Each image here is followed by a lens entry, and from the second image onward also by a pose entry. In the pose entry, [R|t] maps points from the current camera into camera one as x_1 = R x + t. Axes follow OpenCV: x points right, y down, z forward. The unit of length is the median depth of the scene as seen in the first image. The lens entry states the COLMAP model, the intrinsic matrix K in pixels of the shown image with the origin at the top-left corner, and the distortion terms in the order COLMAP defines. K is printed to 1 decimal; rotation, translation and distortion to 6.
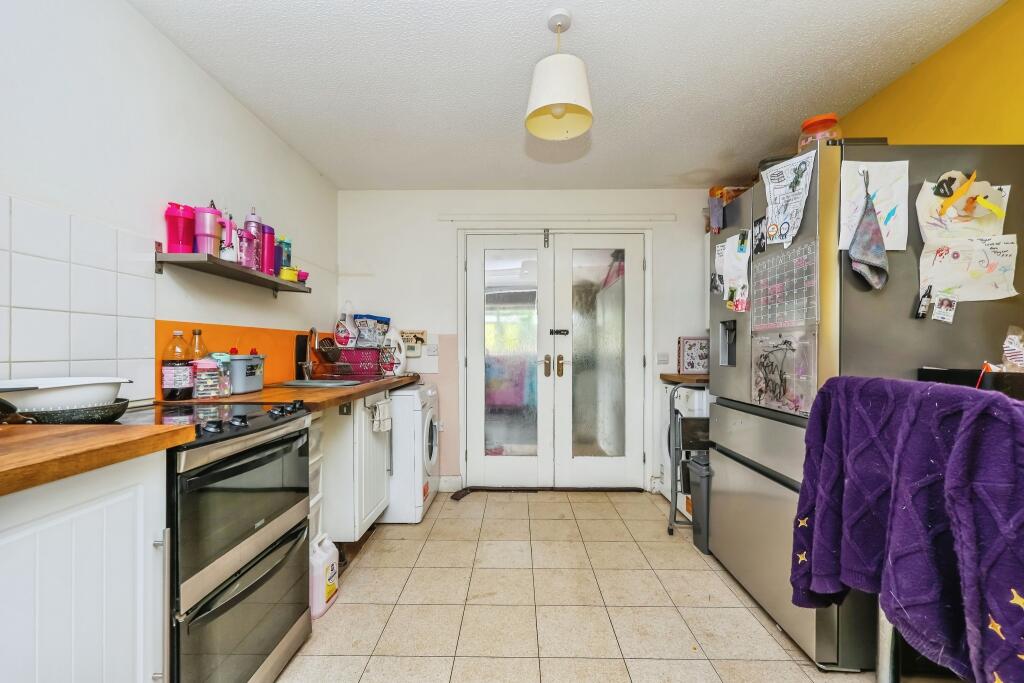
lens RADIAL K [[418.6, 0, 510.5], [0, 418.6, 349.4], [0, 0, 1]] dist [-0.001128, 0.000713]
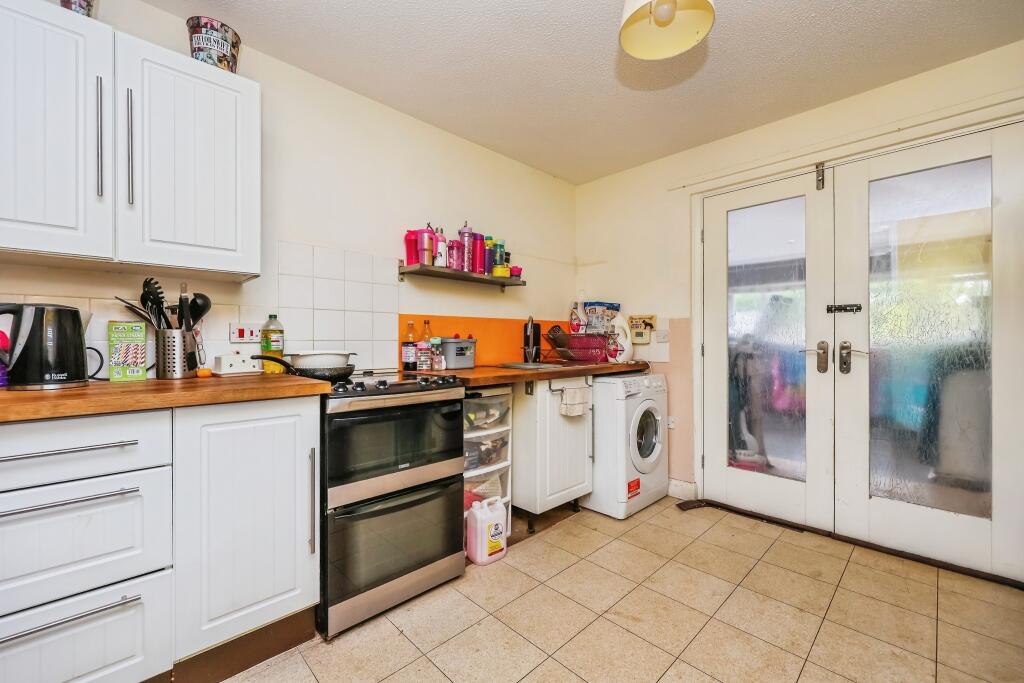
lens RADIAL K [[418.6, 0, 498.7], [0, 418.6, 341.6], [0, 0, 1]] dist [-0.001128, 0.000713]
pose [[0.698591, 0.000705, -0.715521, 0.272774], [0.000841, 0.999998, 0.001806, 0.014505], [0.715521, -0.001863, 0.698589, 0.154683]]
